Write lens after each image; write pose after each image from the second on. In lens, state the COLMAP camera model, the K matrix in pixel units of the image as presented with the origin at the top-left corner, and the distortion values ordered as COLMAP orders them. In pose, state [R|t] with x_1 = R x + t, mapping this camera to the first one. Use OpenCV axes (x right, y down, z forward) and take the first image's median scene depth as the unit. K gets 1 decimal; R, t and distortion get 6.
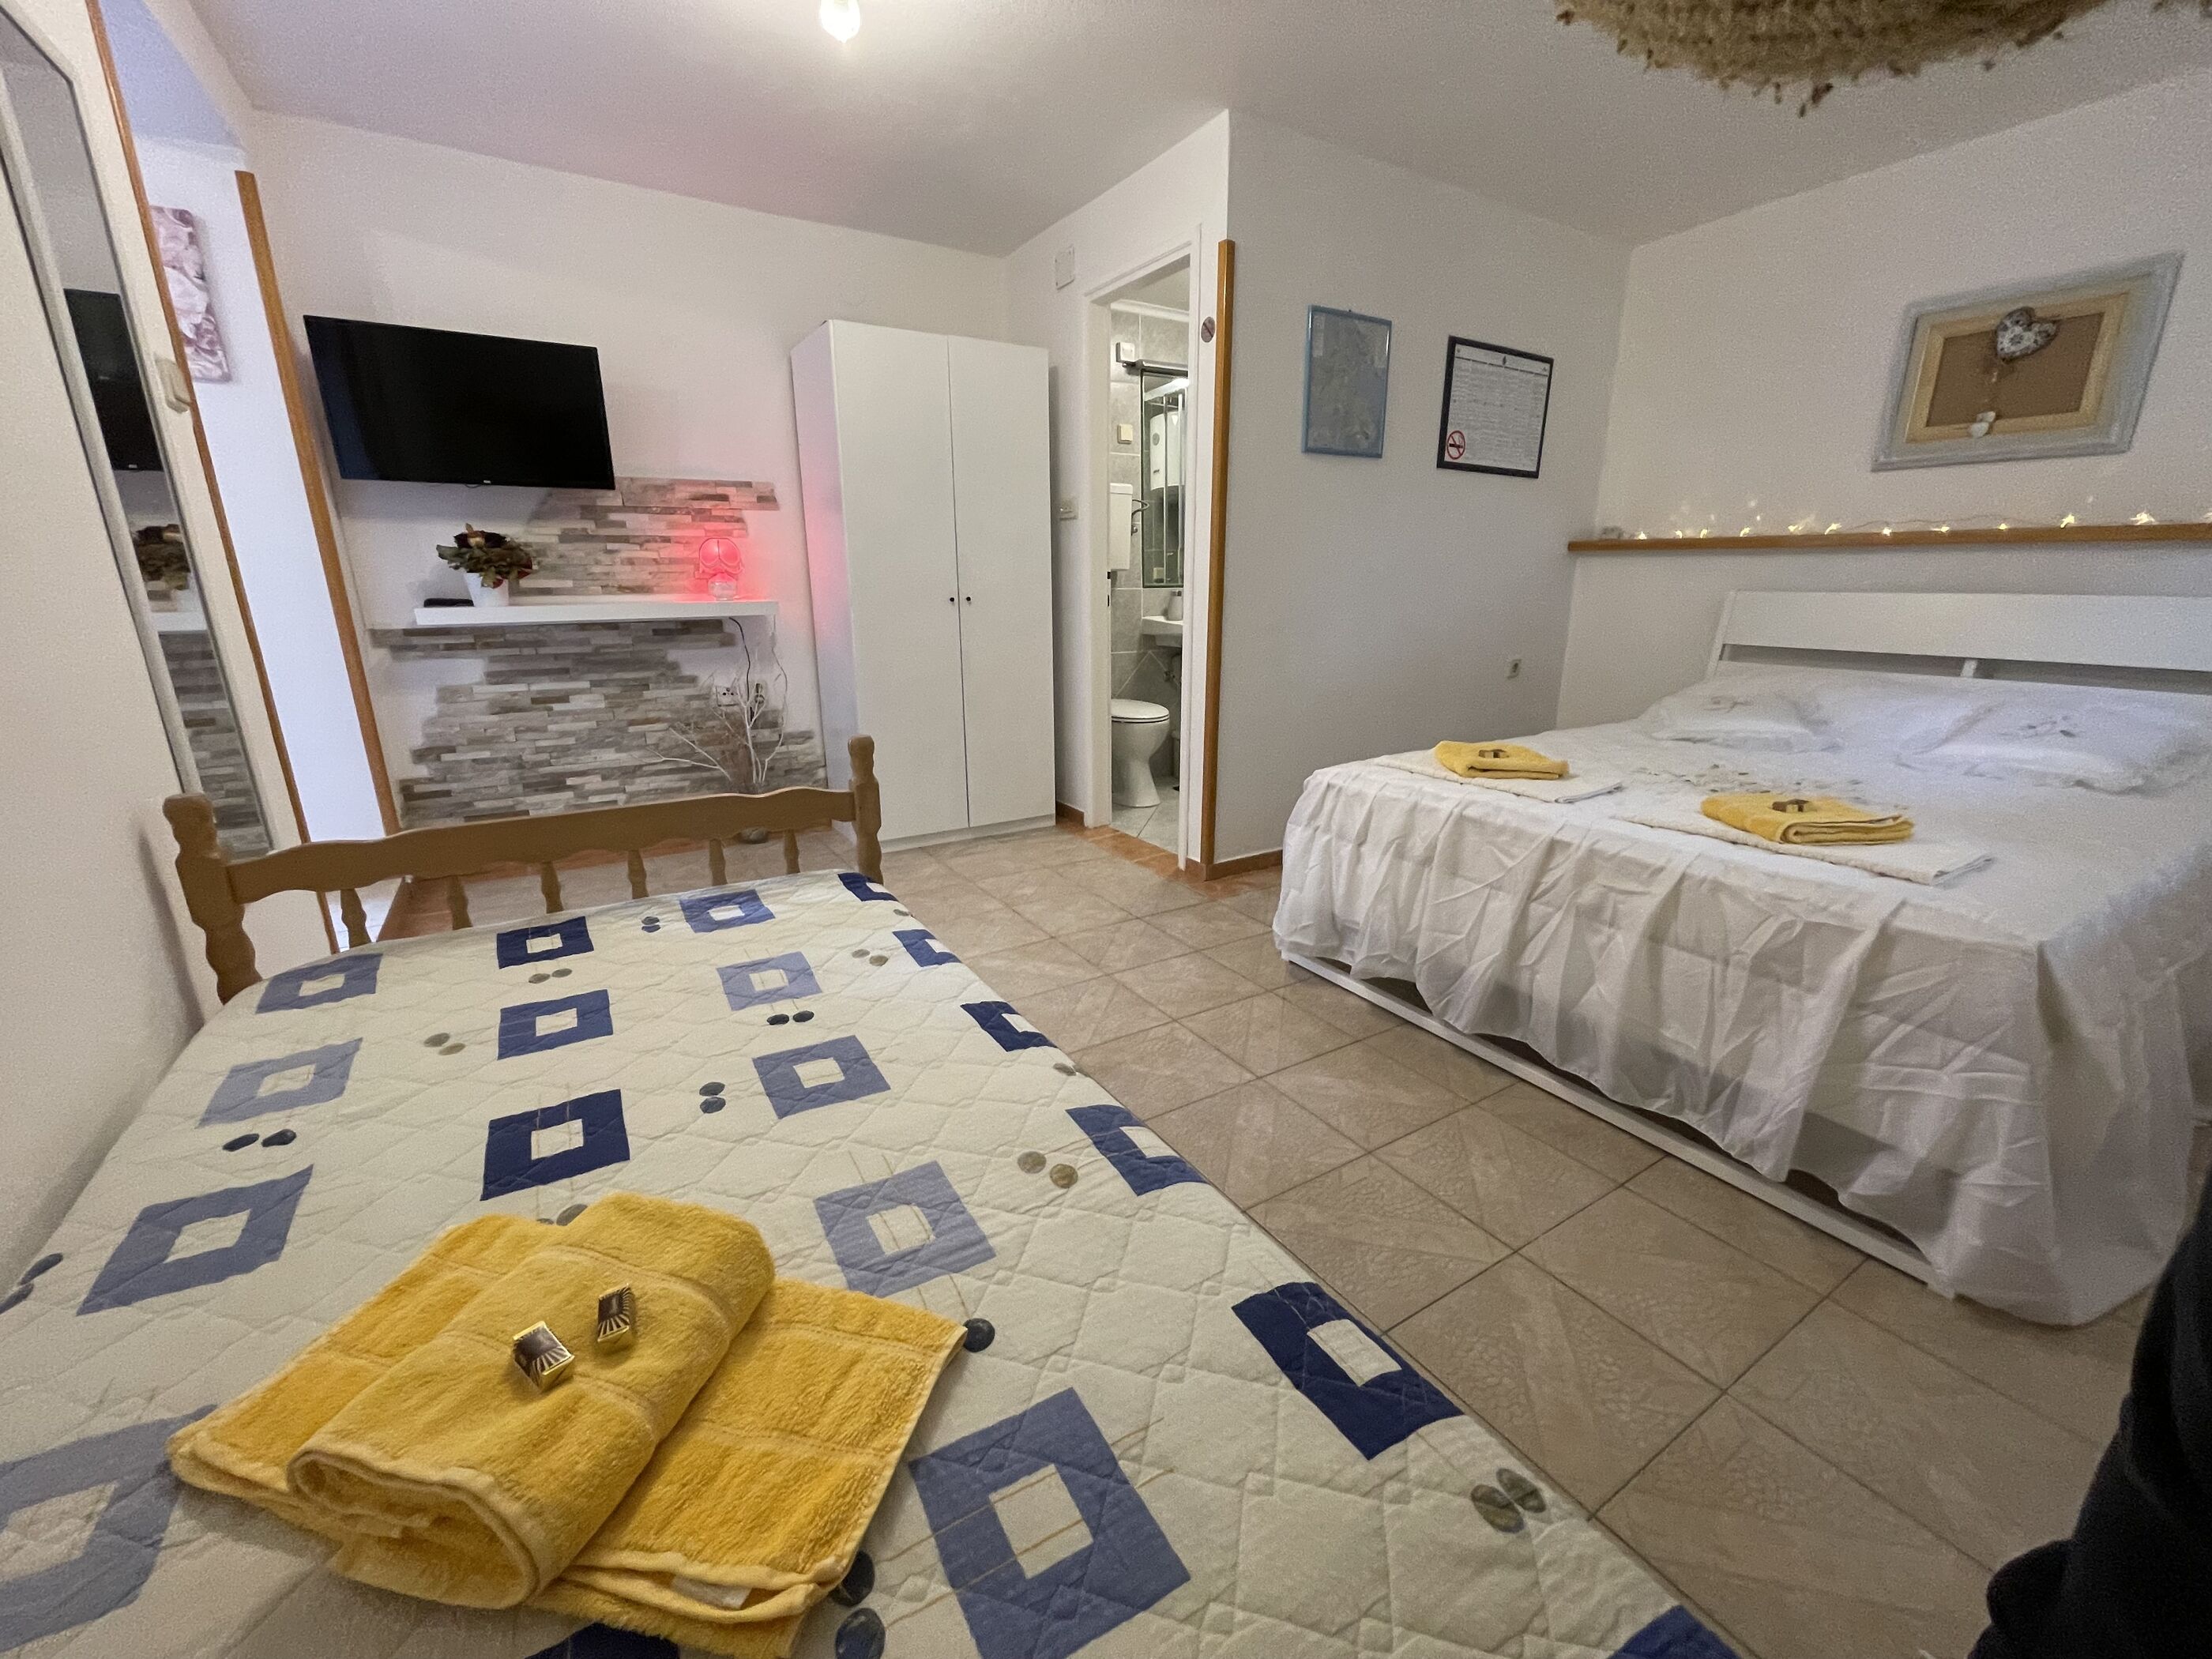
lens RADIAL K [[895.2, 0, 1104.7], [0, 895.2, 824.4], [0, 0, 1]] dist [-0.000851, -0.000185]
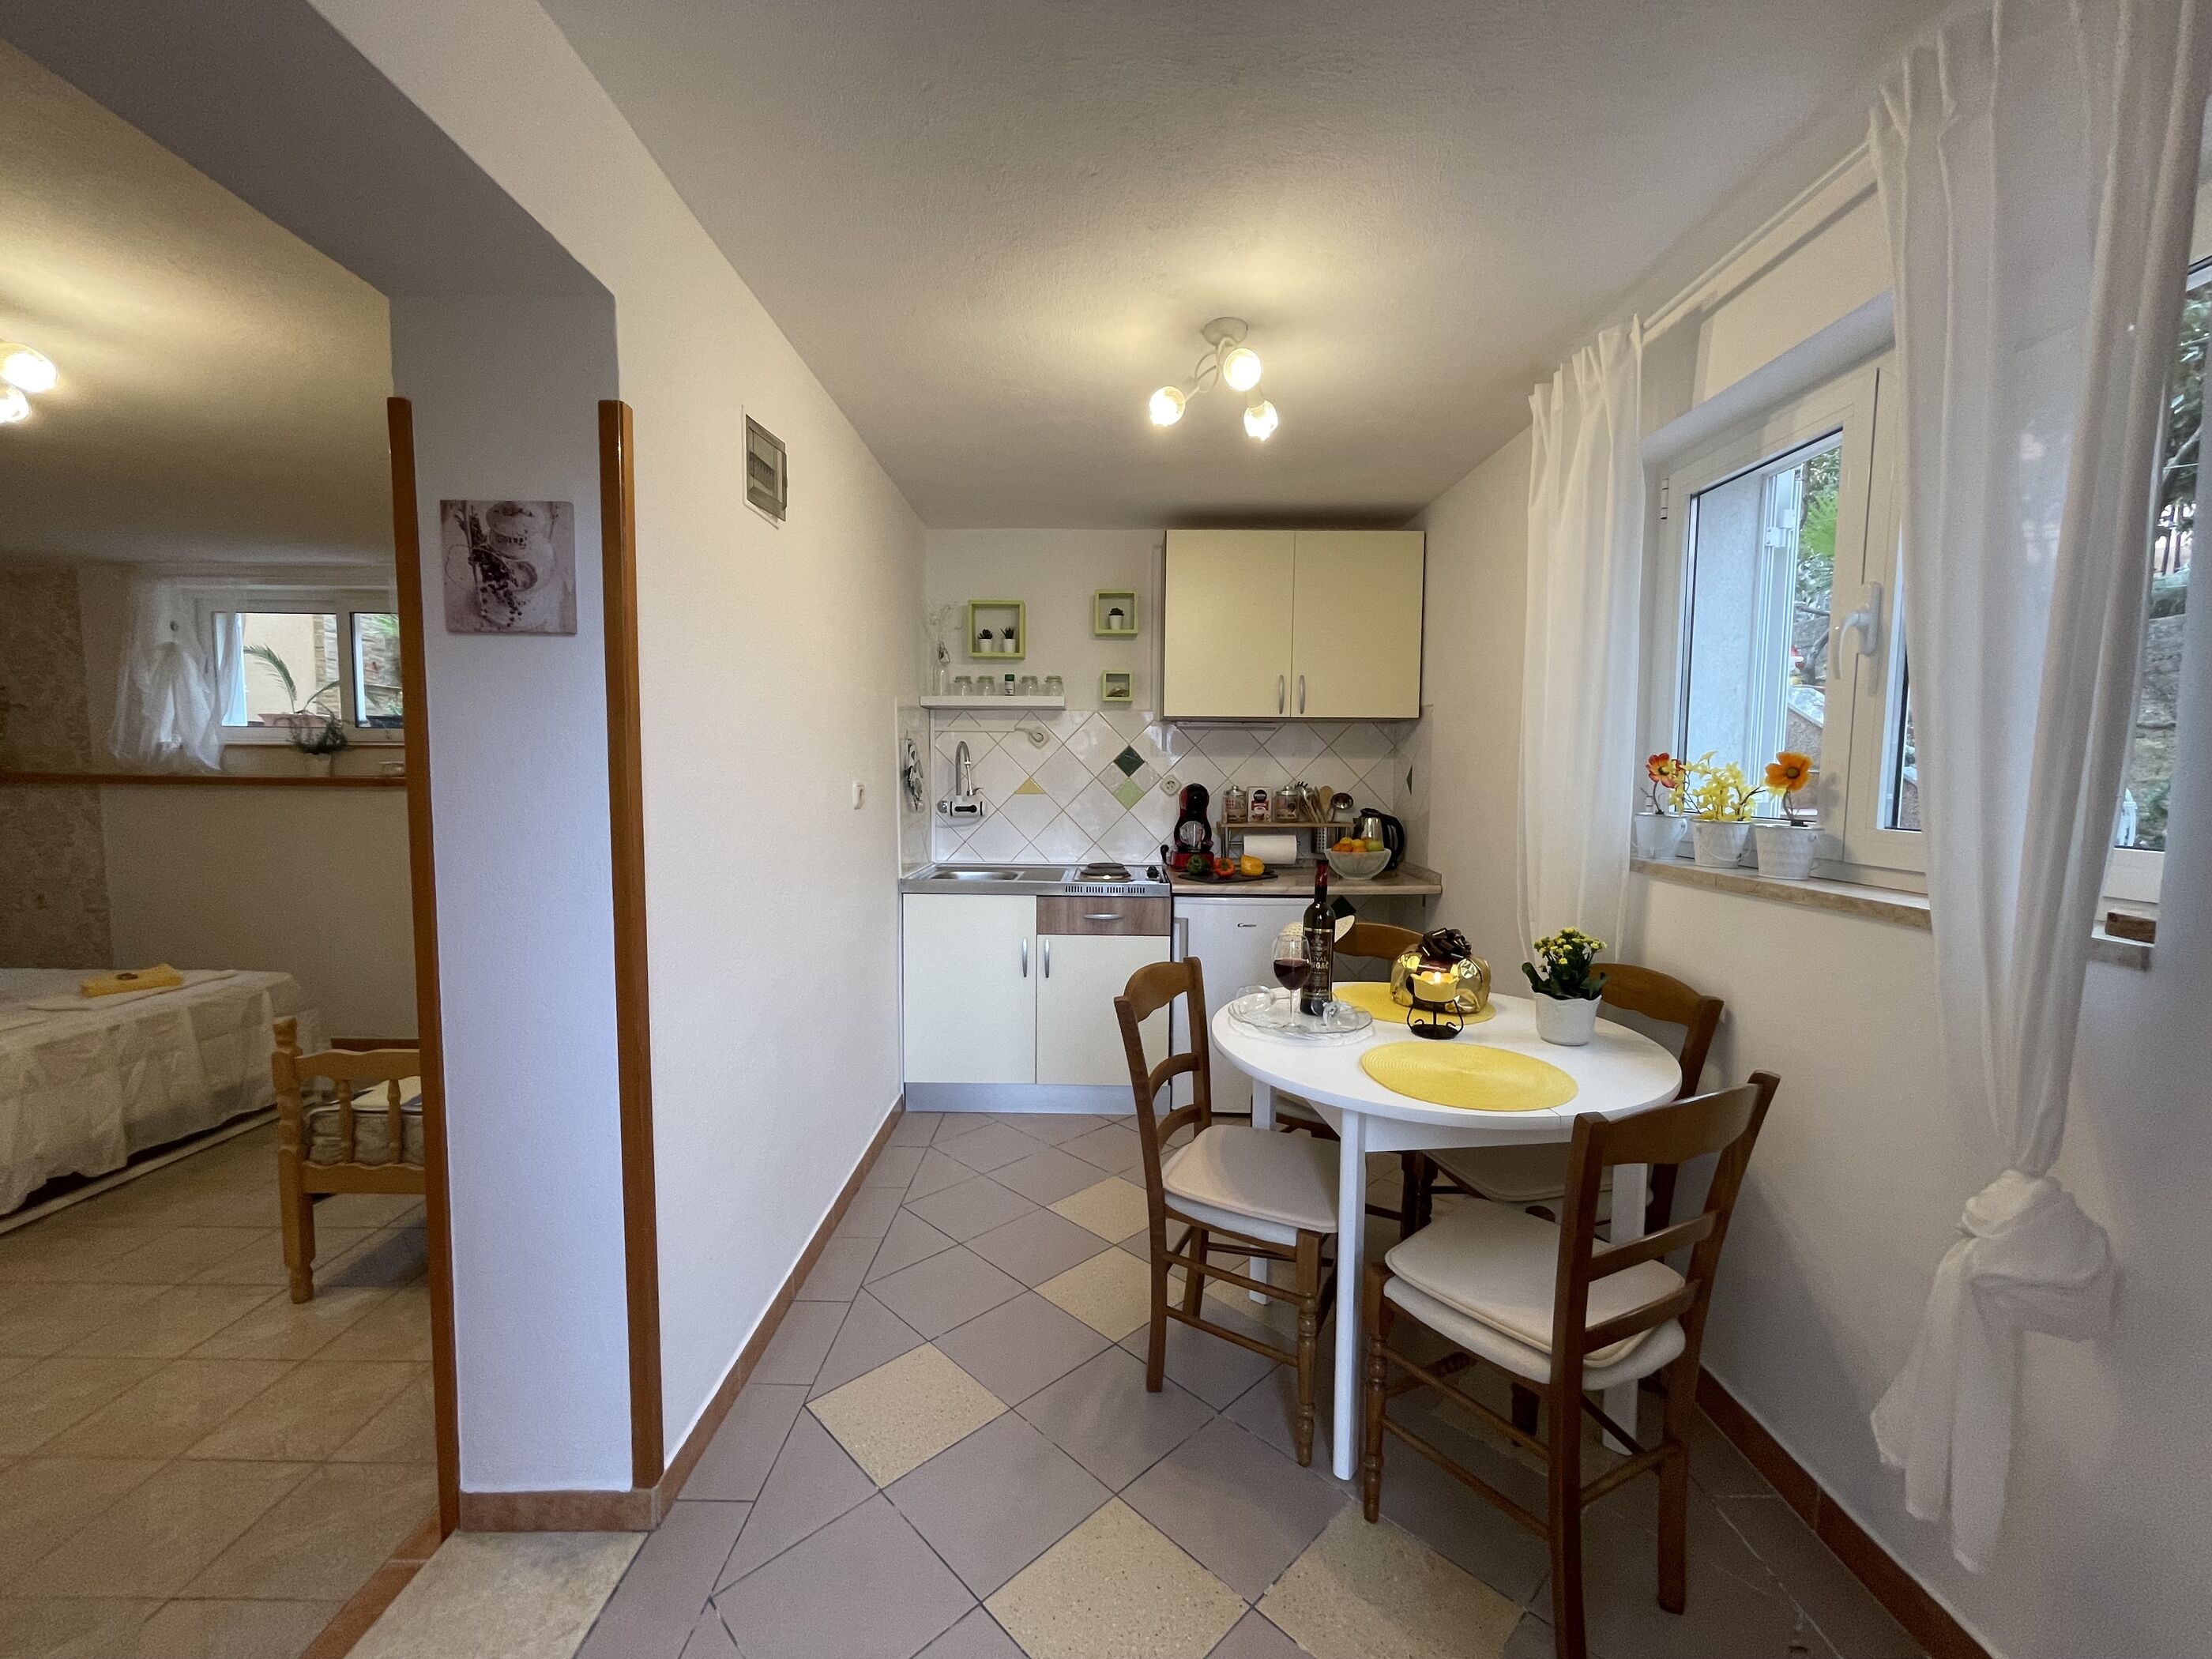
lens RADIAL K [[894.5, 0, 1103.1], [0, 894.5, 832.8], [0, 0, 1]] dist [-0.001658, 0.000145]
pose [[-0.848826, -0.043628, 0.526869, -1.106894], [0.136465, 0.944734, 0.298086, -0.330830], [-0.510756, 0.324923, -0.795961, 0.735590]]
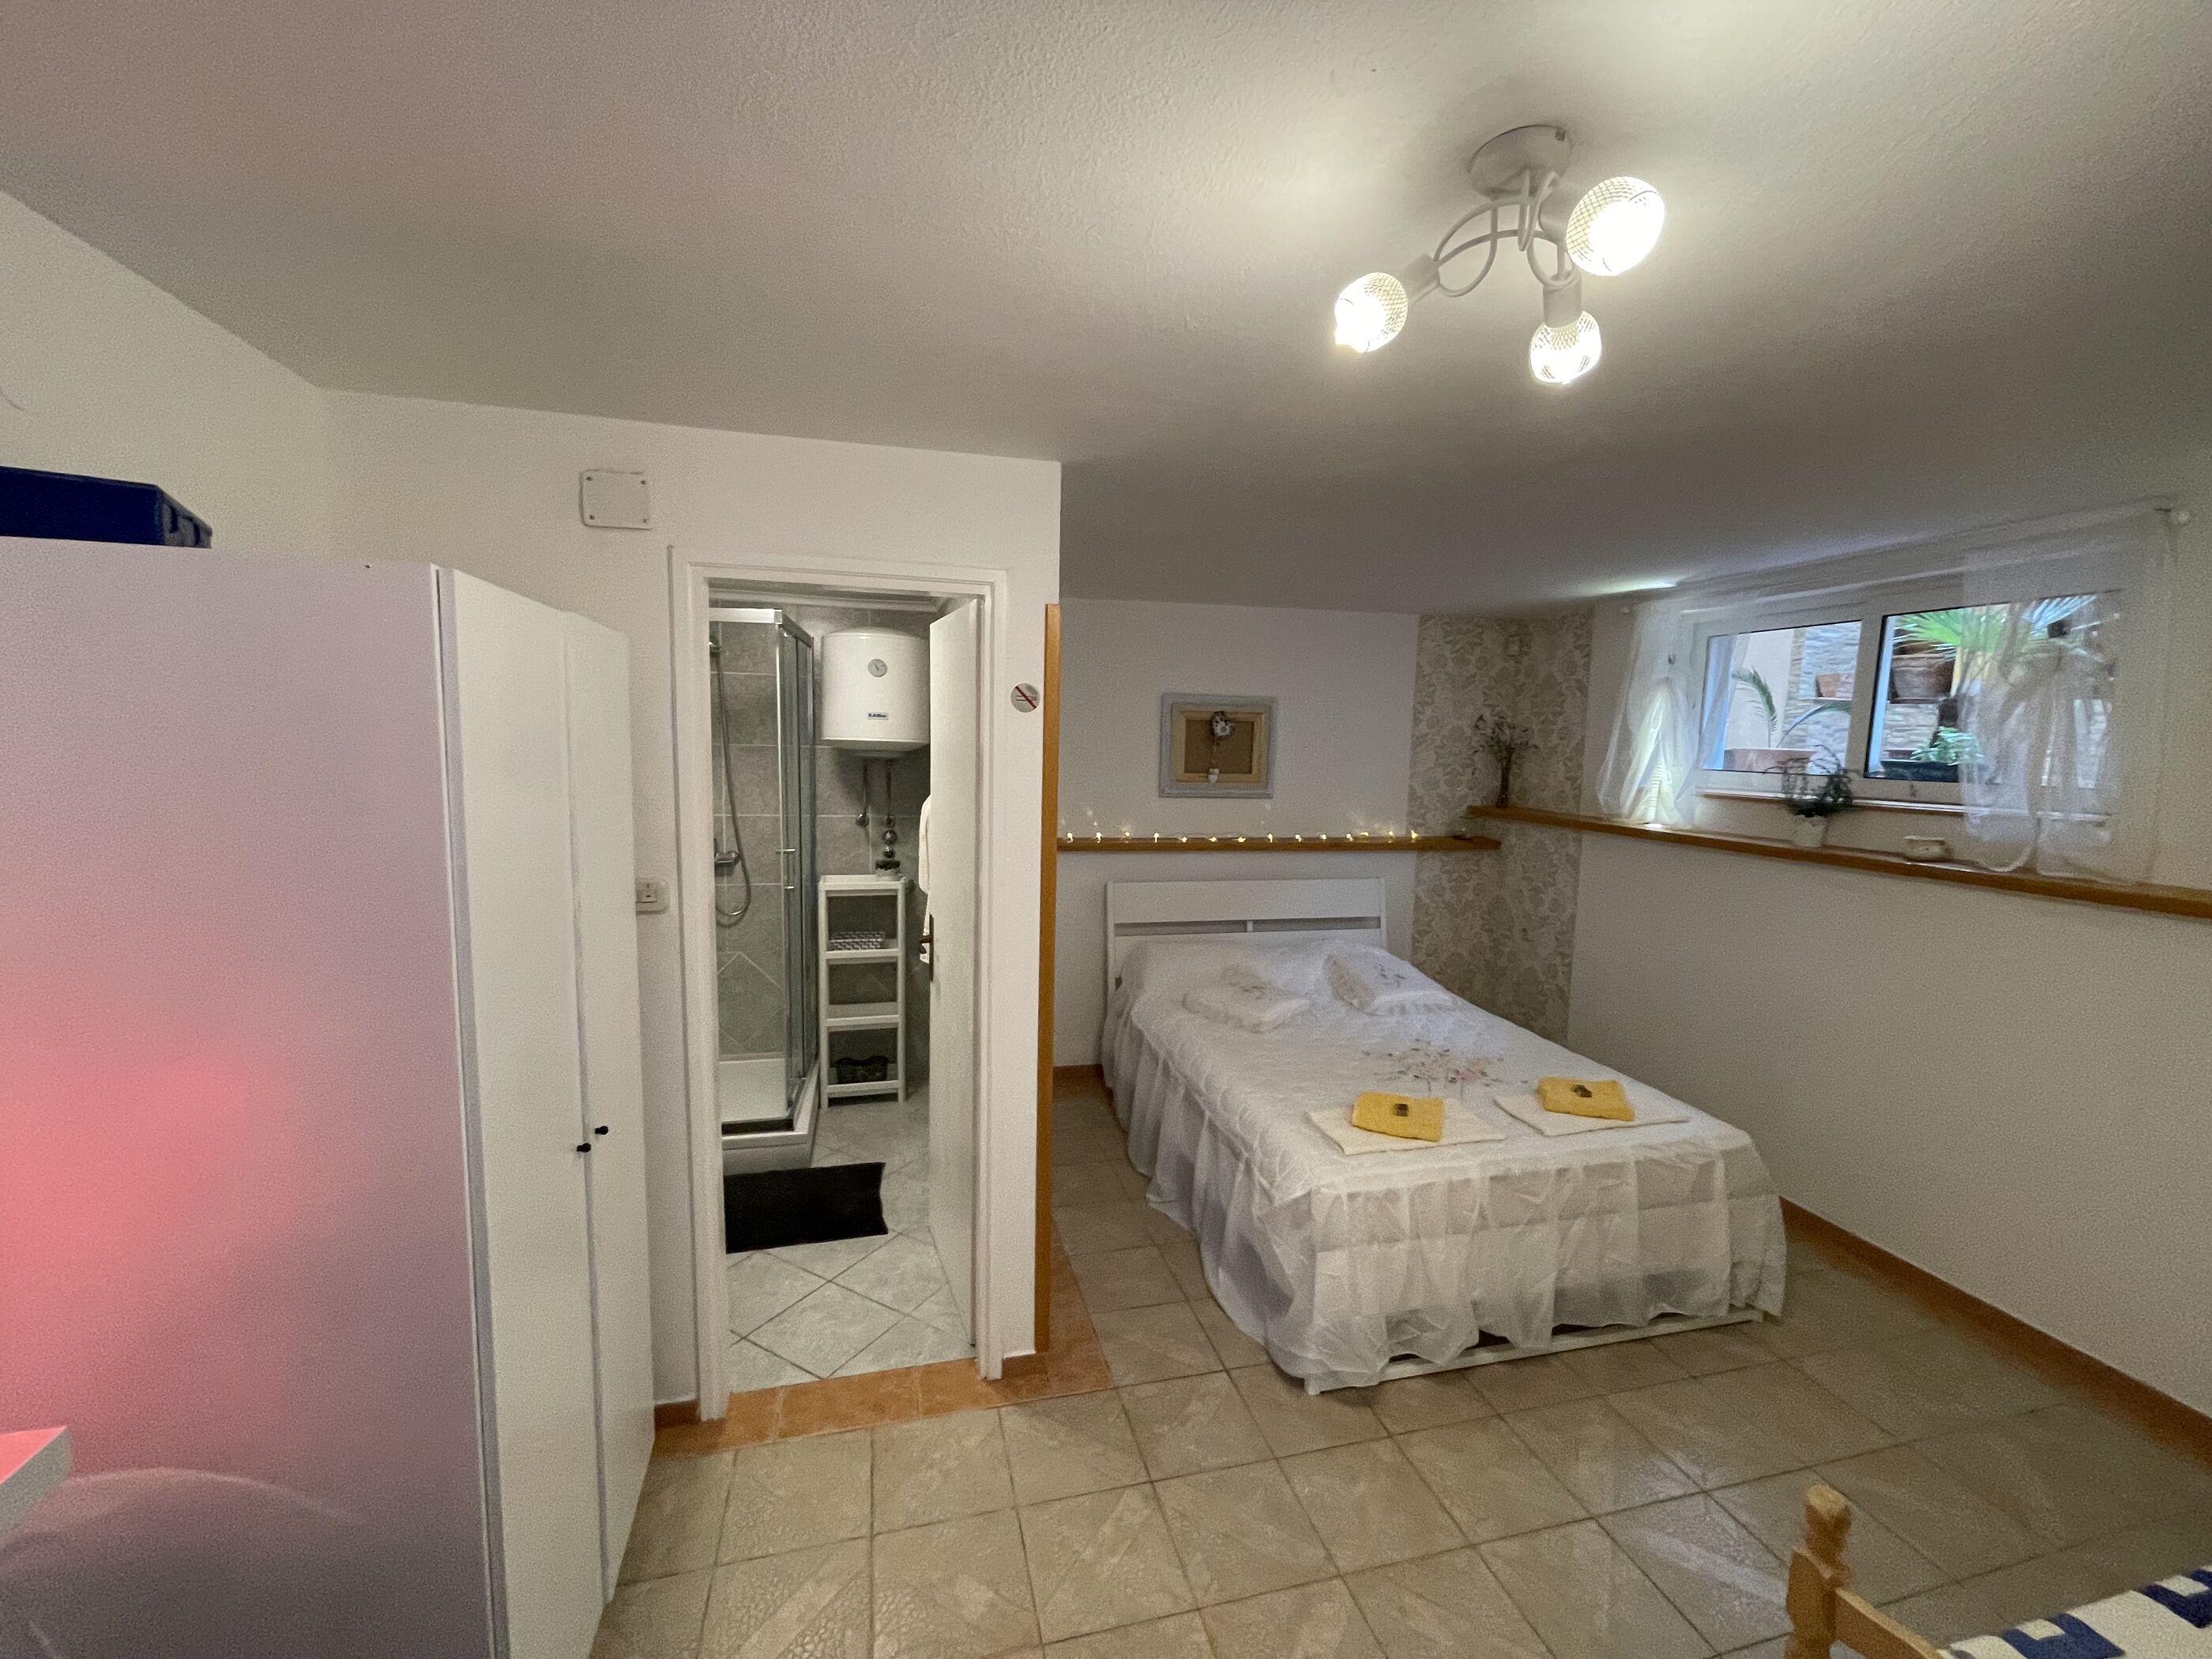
lens RADIAL K [[894.5, 0, 1103.1], [0, 894.5, 832.8], [0, 0, 1]] dist [-0.001658, 0.000145]
pose [[0.309285, -0.093088, 0.946402, -0.558259], [0.234352, 0.971966, 0.019016, -0.392035], [-0.921641, 0.215910, 0.322430, 0.638484]]
